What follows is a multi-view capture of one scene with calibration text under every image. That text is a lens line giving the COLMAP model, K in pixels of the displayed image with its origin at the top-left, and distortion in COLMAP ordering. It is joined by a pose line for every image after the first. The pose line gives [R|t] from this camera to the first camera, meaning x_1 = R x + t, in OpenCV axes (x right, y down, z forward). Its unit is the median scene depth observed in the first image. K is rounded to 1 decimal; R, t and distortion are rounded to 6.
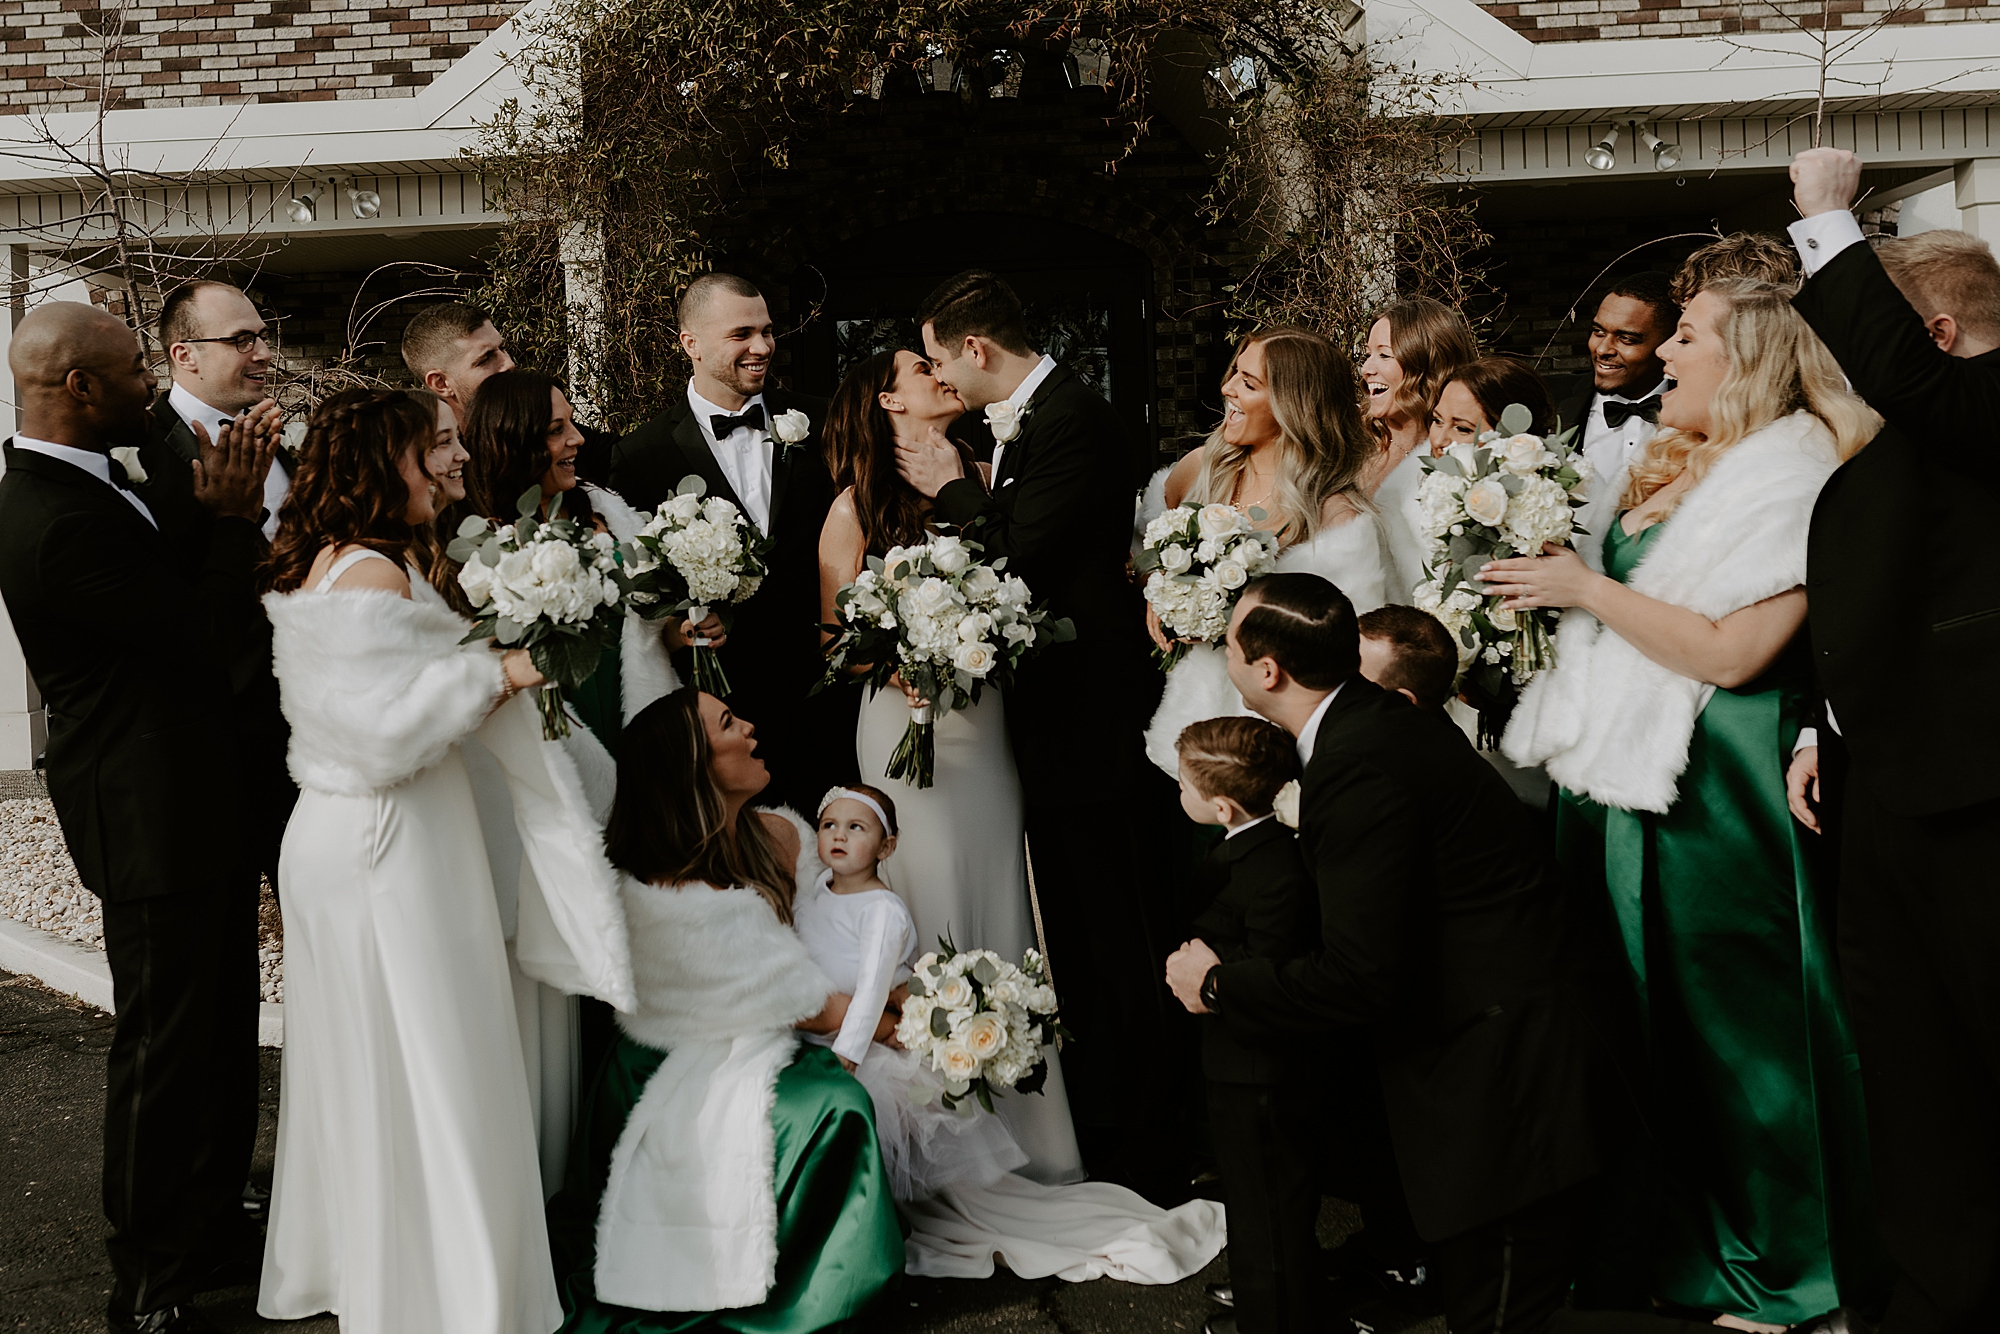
lens RADIAL K [[2254.7, 0, 866.9], [0, 2254.7, 555.6], [0, 0, 1]] dist [0.007121, -0.020928]
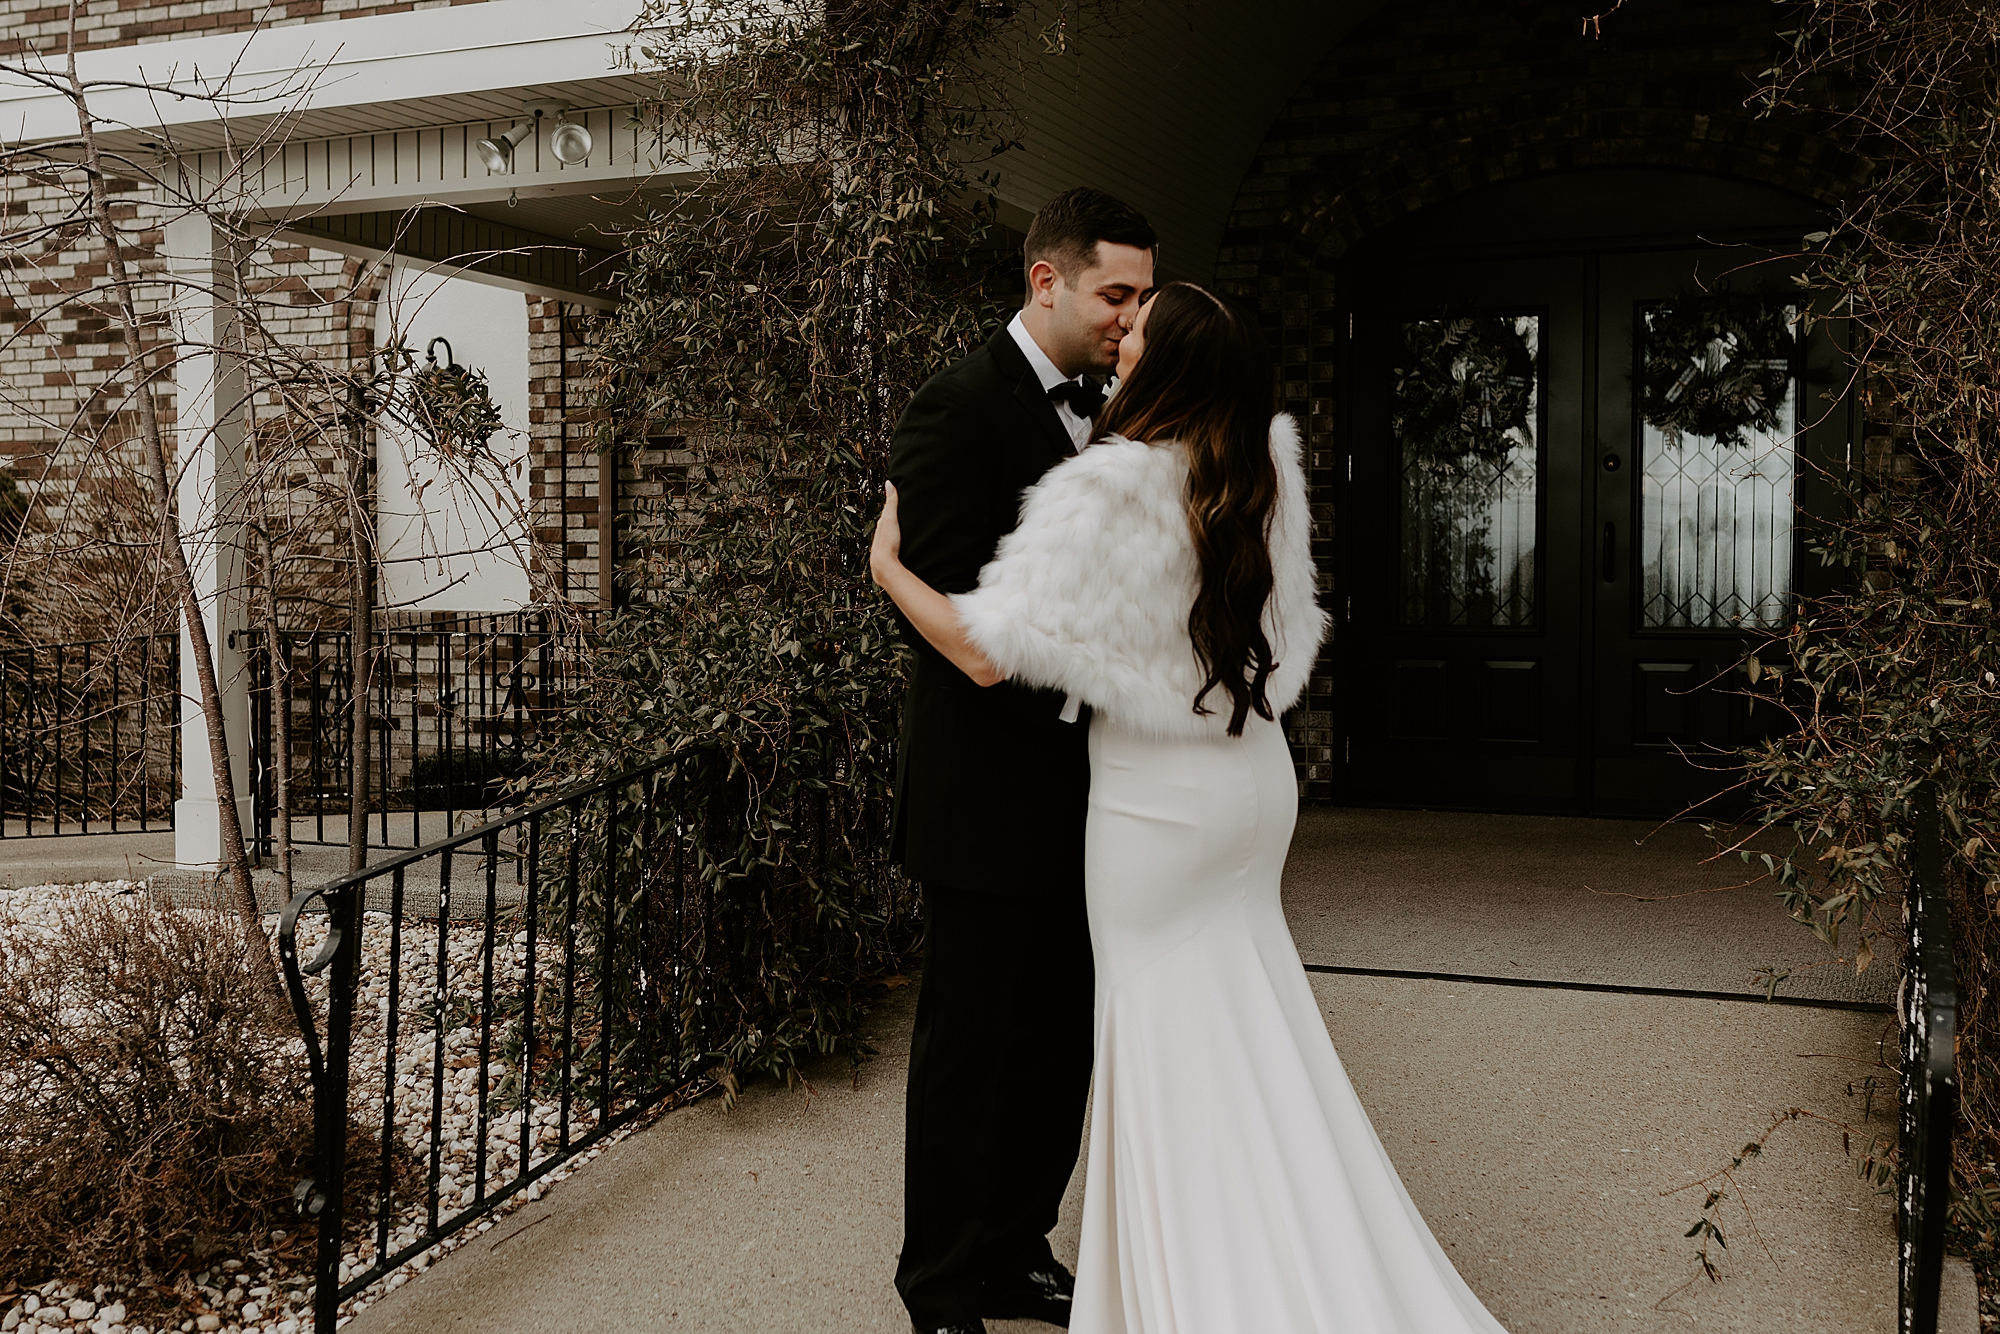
lens RADIAL K [[2241.8, 0, 935.6], [0, 2241.8, 672.0], [0, 0, 1]] dist [-0.003091, 0.013234]
pose [[0.930370, 0.053881, -0.362642, 0.161445], [-0.041412, 0.998256, 0.042077, -0.021522], [0.364276, -0.024129, 0.930978, 0.372980]]
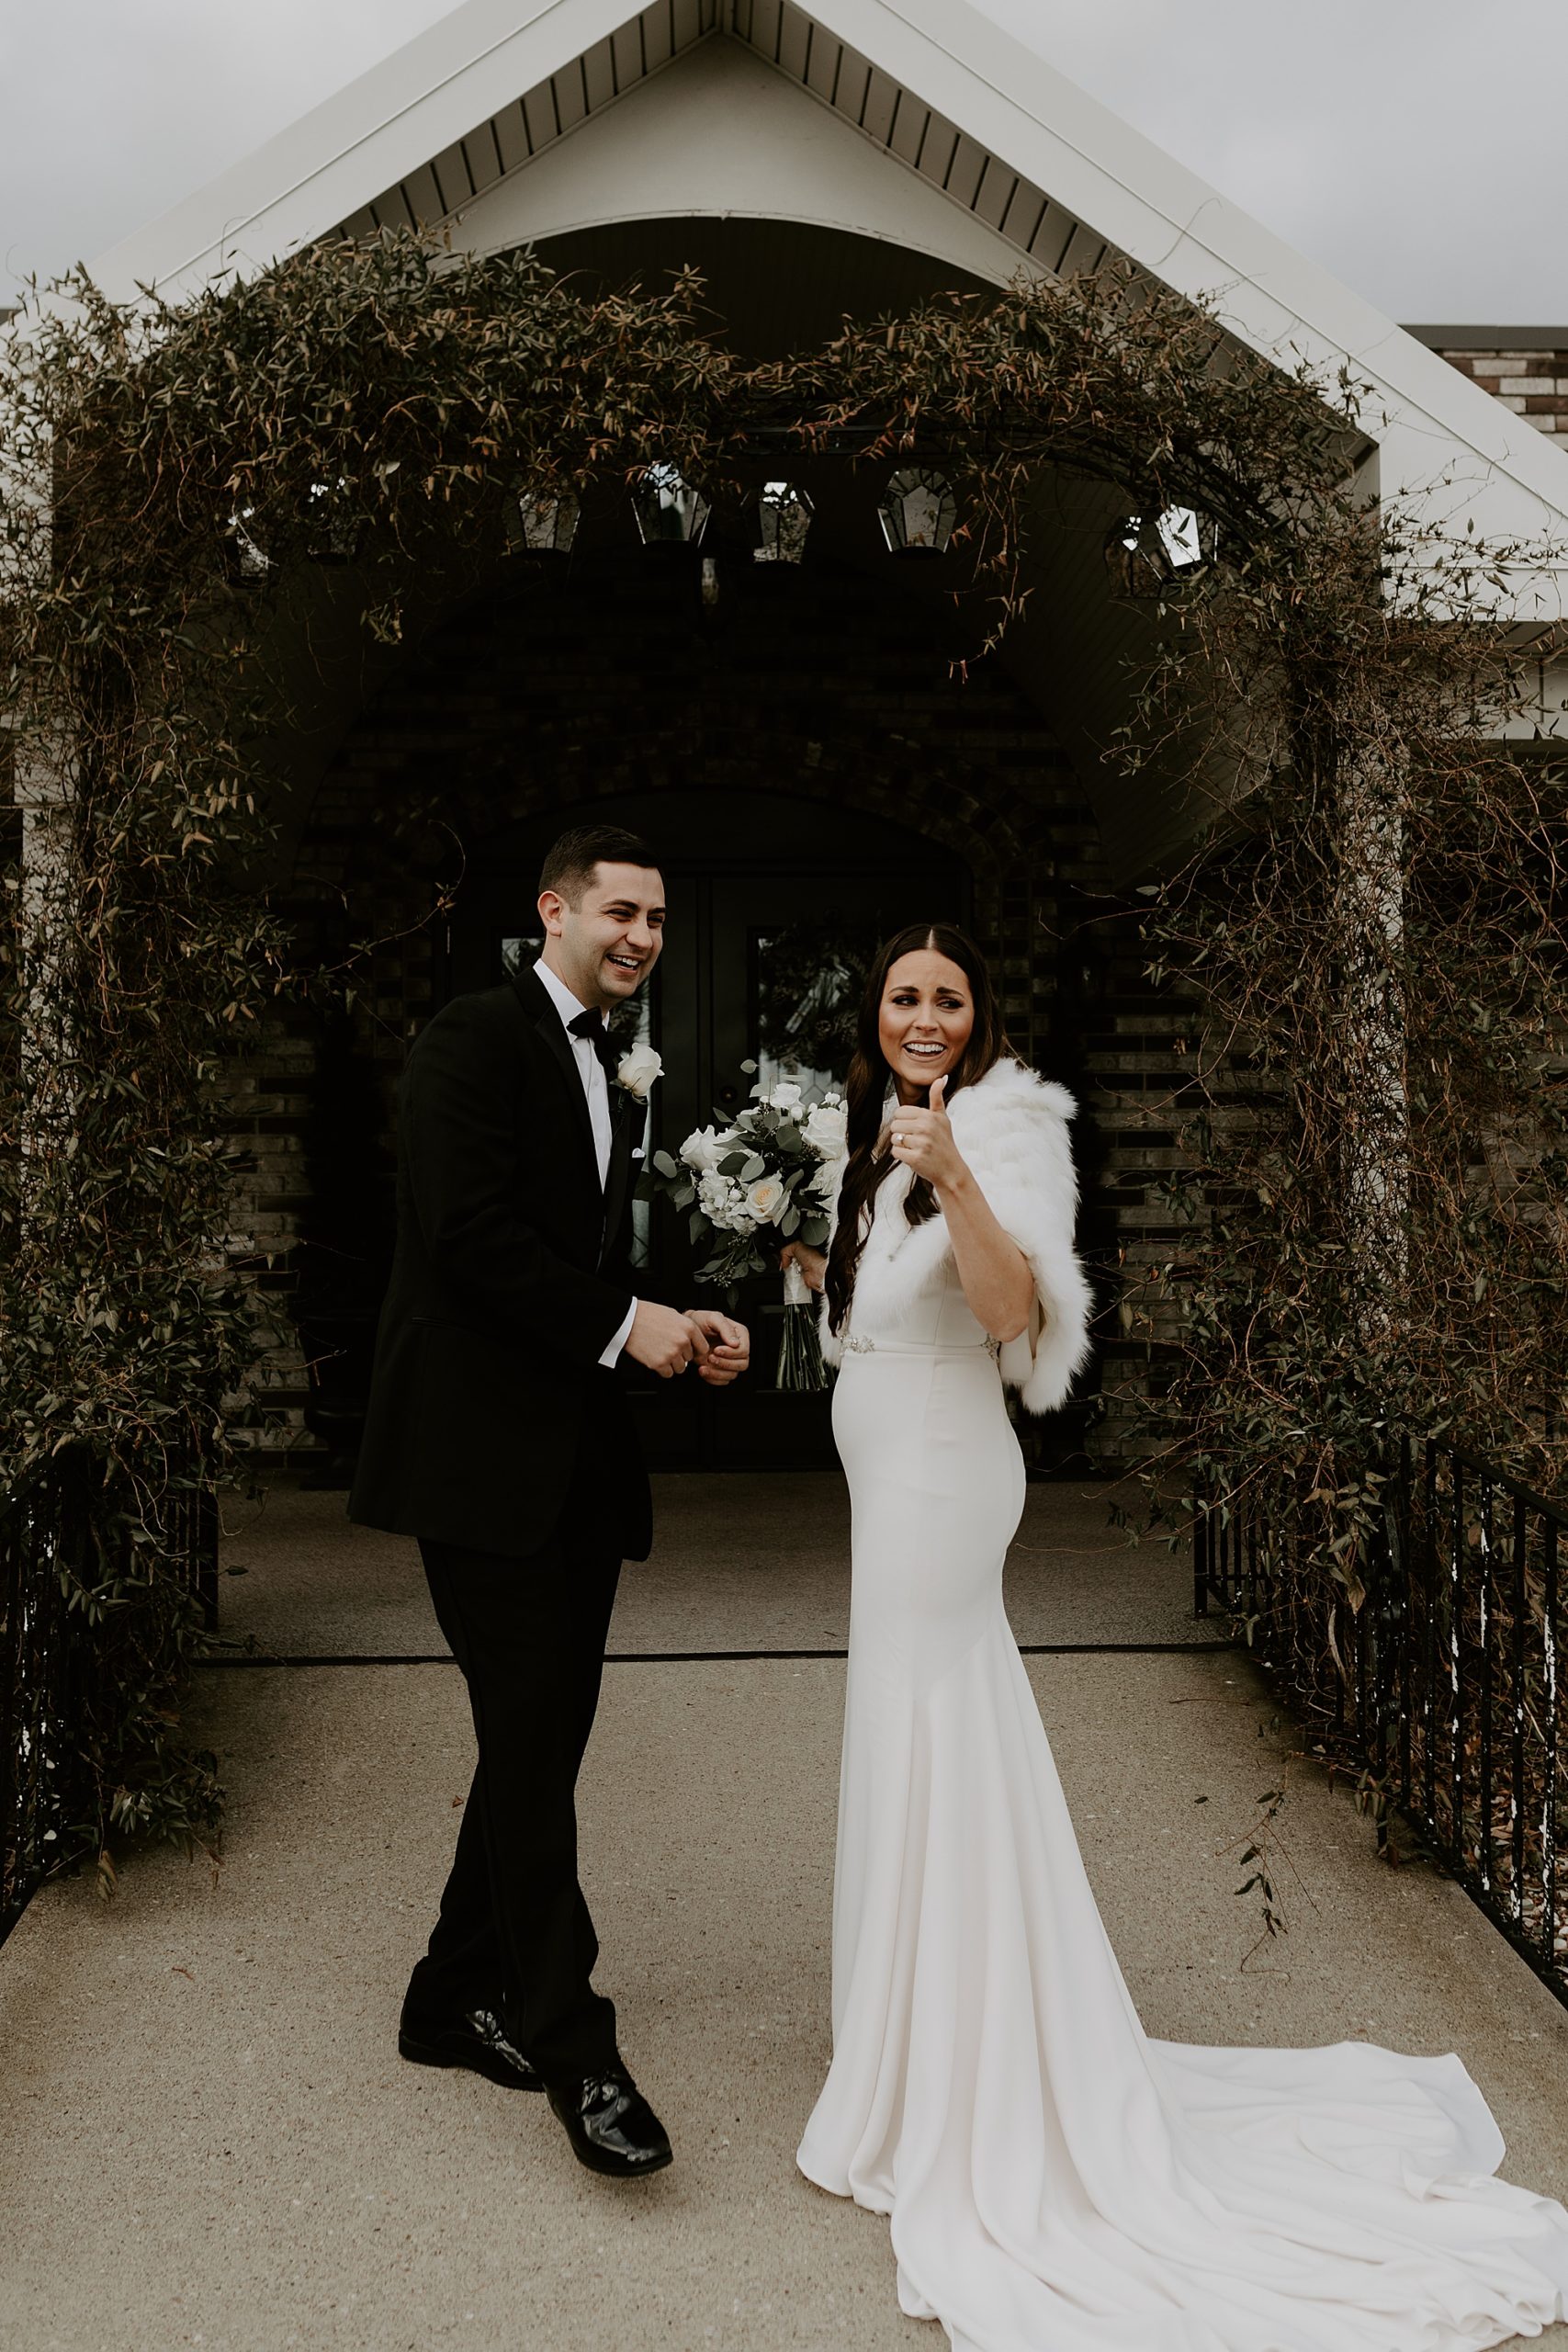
lens RADIAL K [[2550.9, 0, 817.3], [0, 2550.9, 1077.7], [0, 0, 1]] dist [0.011055, -0.013000]
pose [[0.994583, 0.036355, 0.097382, 0.010247], [-0.029985, 0.997363, -0.066095, -0.021800], [-0.099528, 0.062816, 0.993050, 0.337962]]
